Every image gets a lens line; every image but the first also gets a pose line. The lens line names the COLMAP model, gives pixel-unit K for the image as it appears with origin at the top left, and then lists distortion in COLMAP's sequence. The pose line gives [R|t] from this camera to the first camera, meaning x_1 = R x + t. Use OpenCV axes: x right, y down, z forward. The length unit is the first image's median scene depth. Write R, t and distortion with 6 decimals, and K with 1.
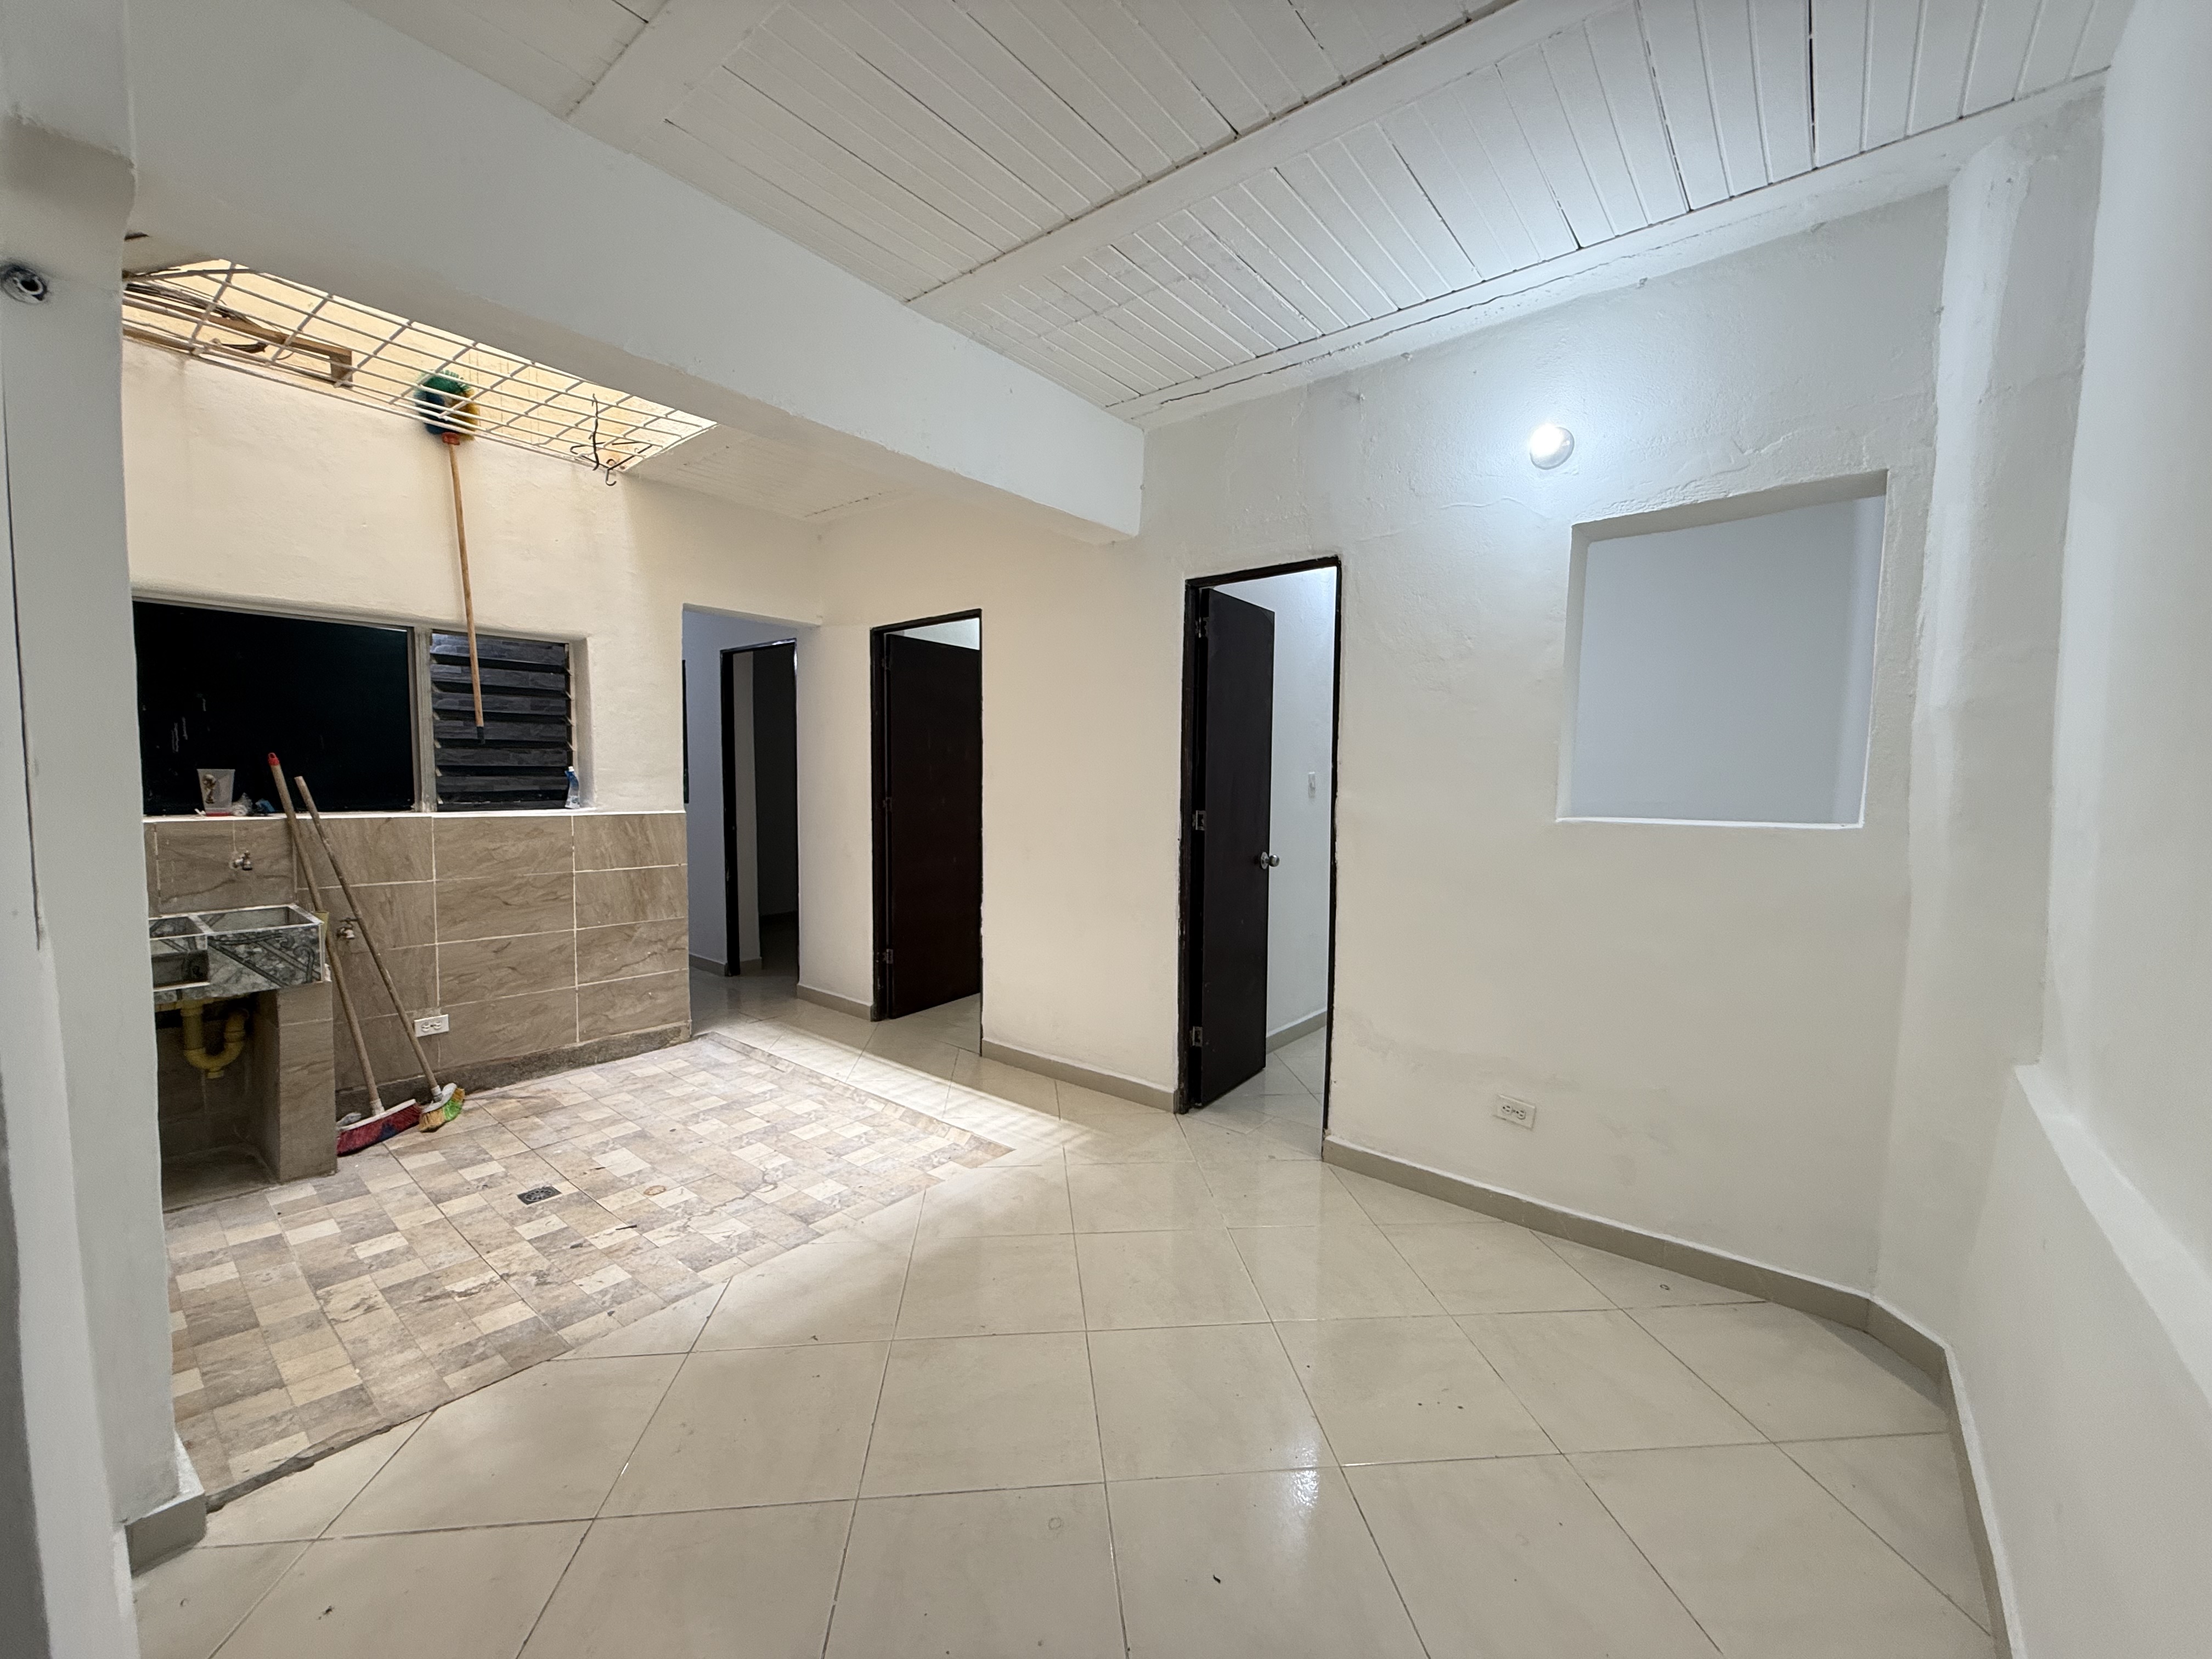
lens RADIAL K [[882.0, 0, 1102.3], [0, 882.0, 829.9], [0, 0, 1]] dist [-0.000906, 0.000300]
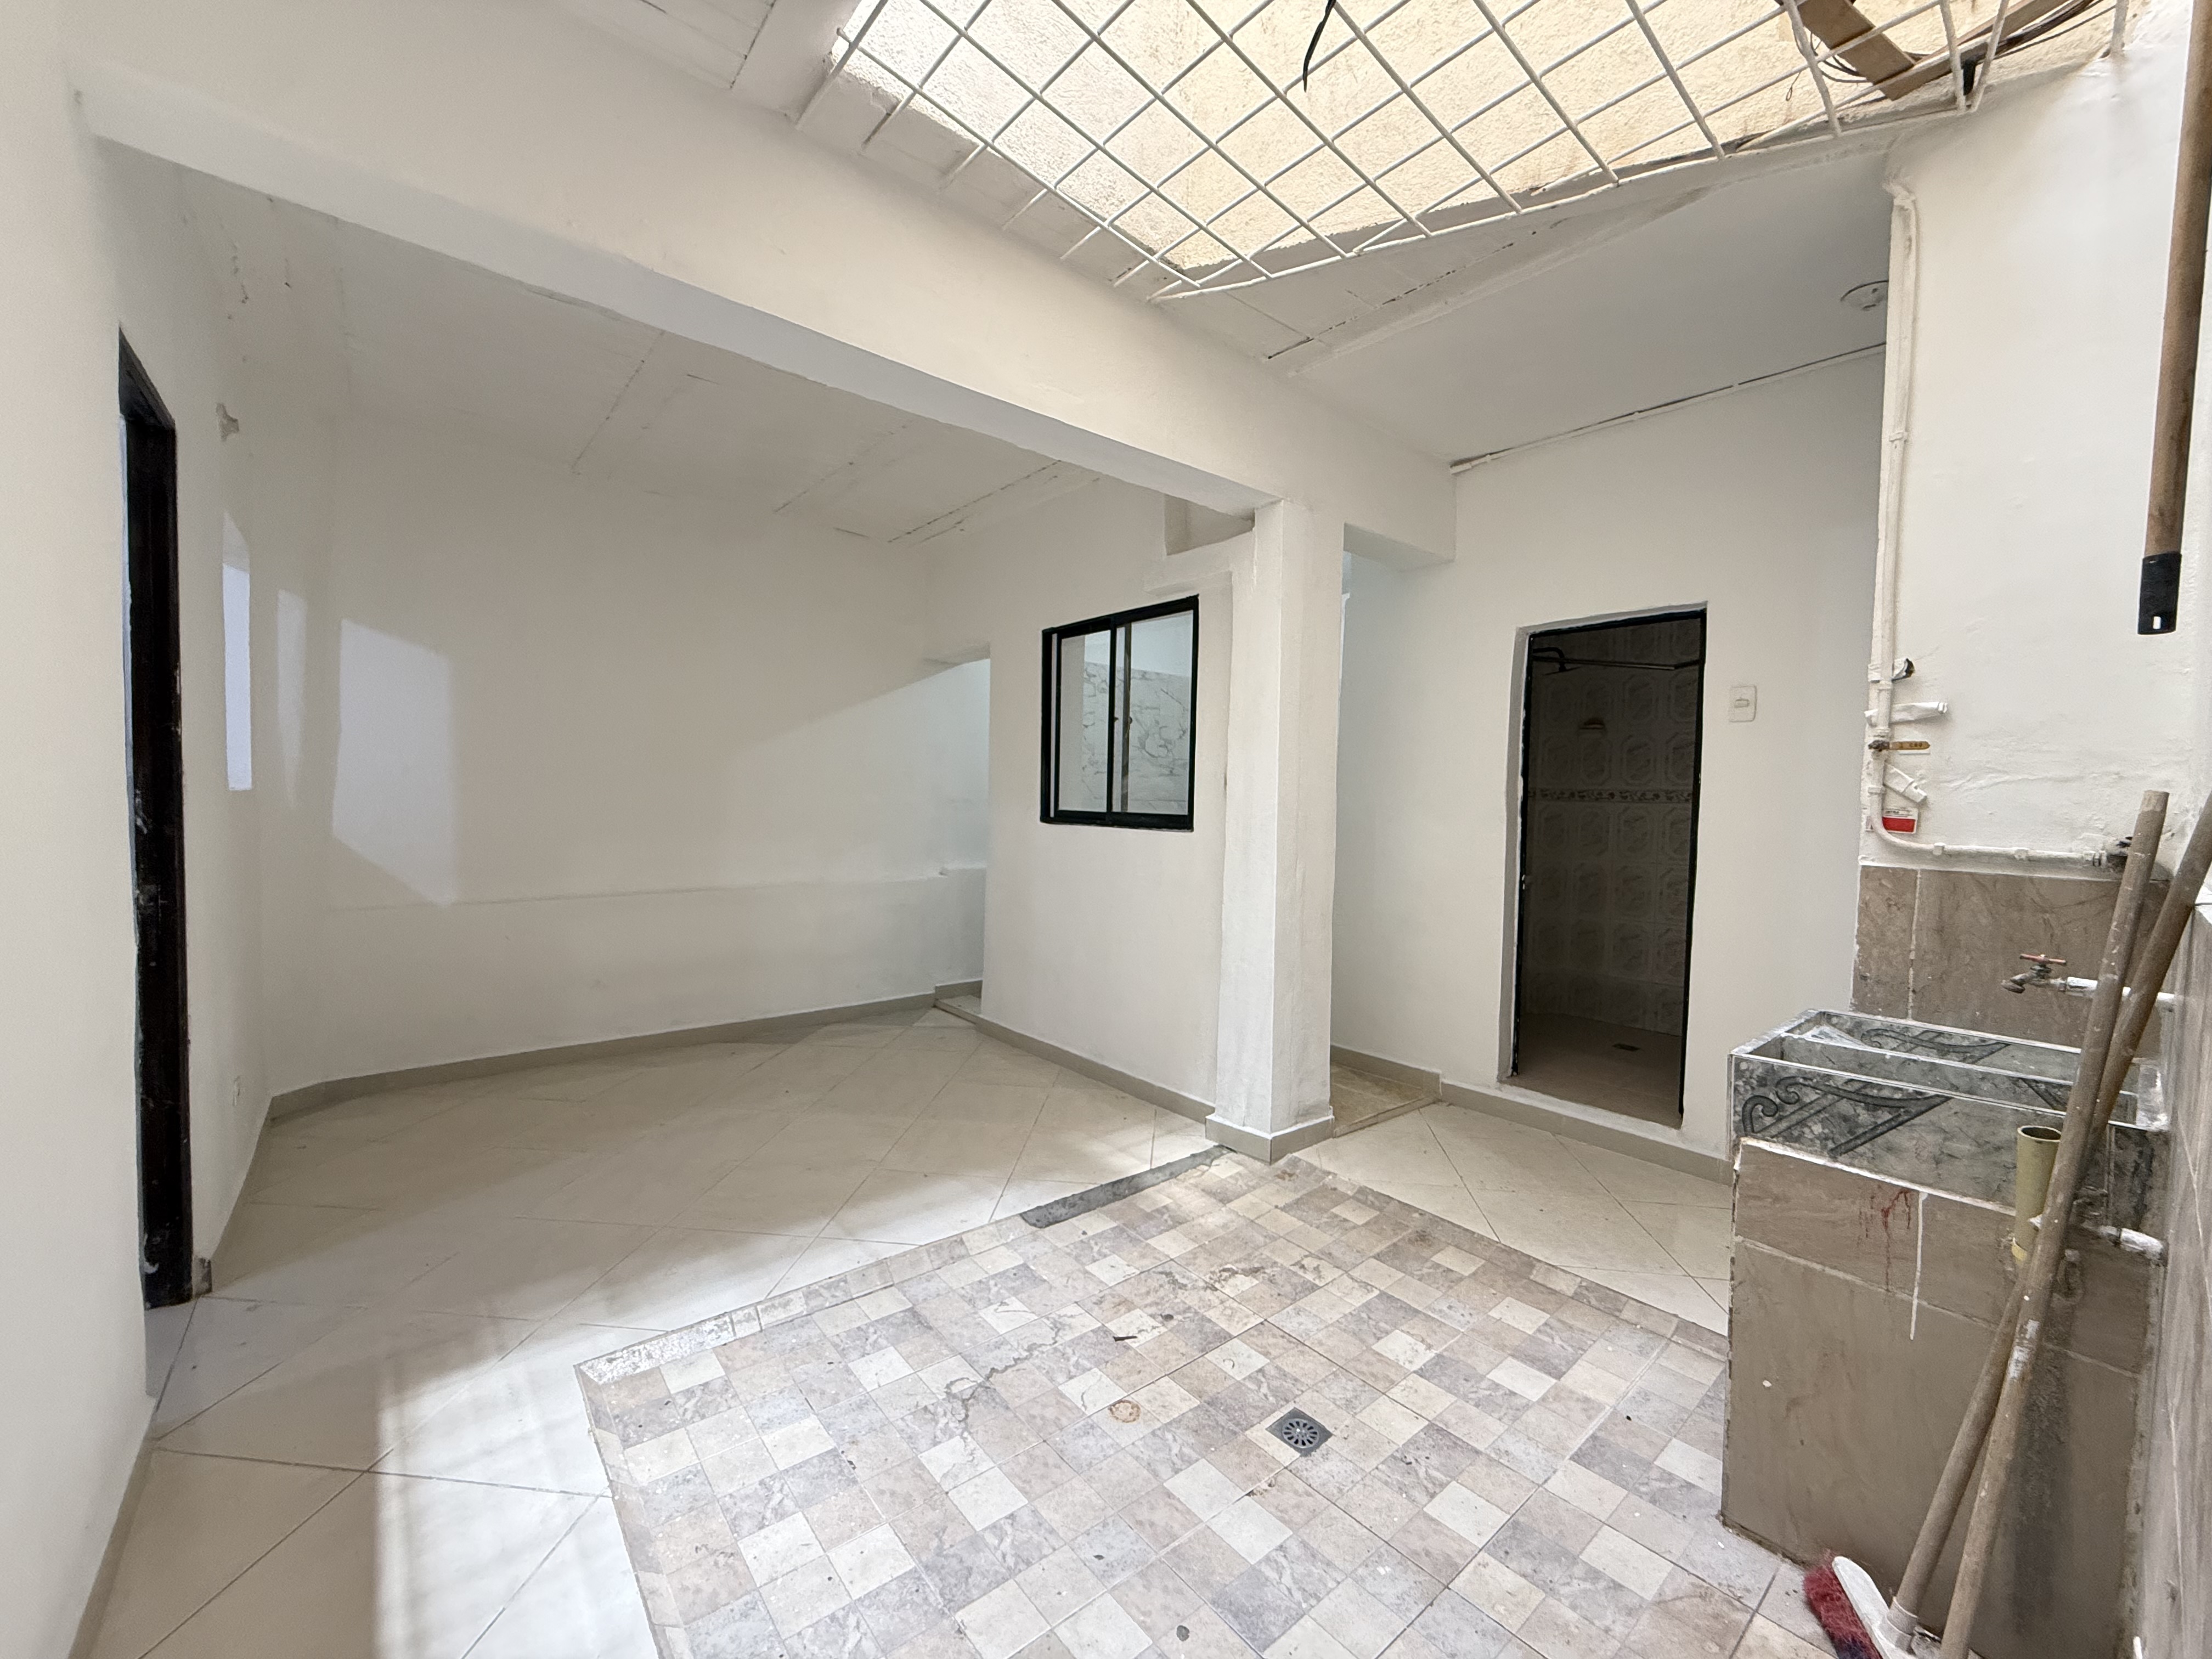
lens RADIAL K [[882.0, 0, 1102.3], [0, 882.0, 829.9], [0, 0, 1]] dist [-0.000906, 0.000300]
pose [[-0.980754, -0.038989, 0.191316, -0.581130], [-0.019575, 0.994557, 0.102336, -0.078894], [-0.194265, 0.096622, -0.976179, 1.548807]]
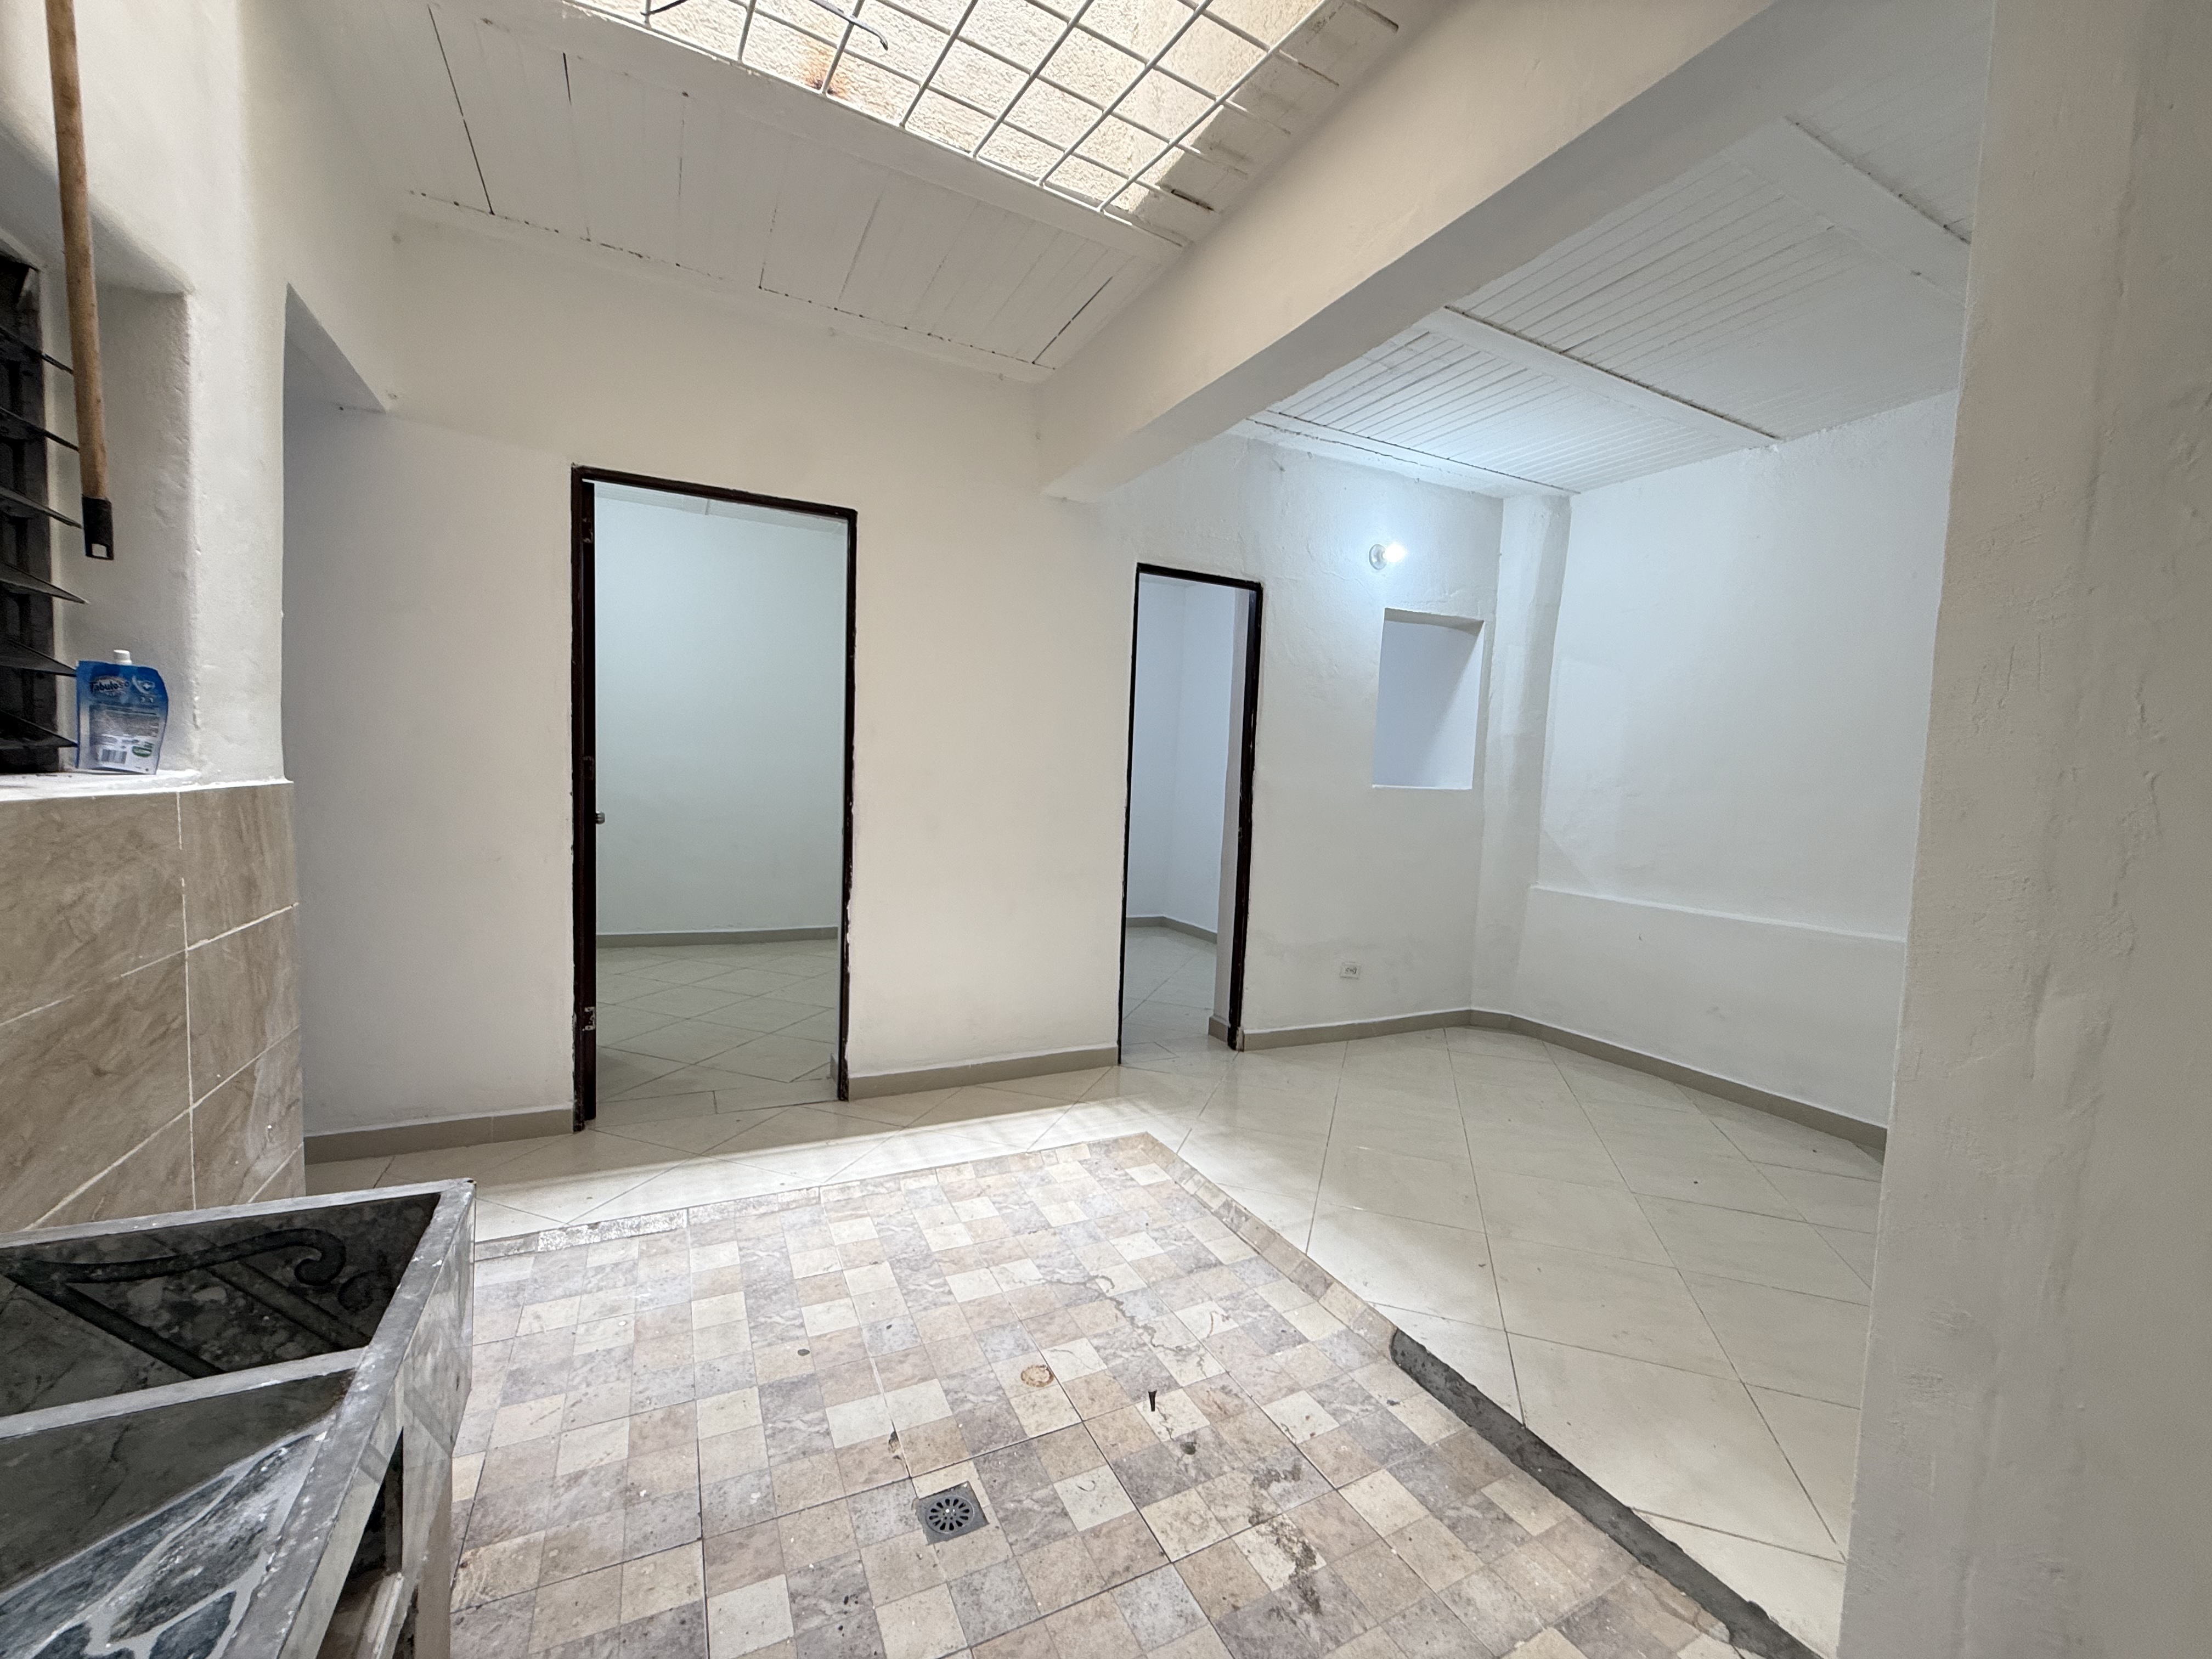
lens RADIAL K [[882.0, 0, 1102.3], [0, 882.0, 829.9], [0, 0, 1]] dist [-0.000906, 0.000300]
pose [[0.407463, -0.051476, 0.911770, -1.021024], [0.017016, 0.998665, 0.048777, -0.016183], [-0.913063, -0.004360, 0.407794, 0.678487]]
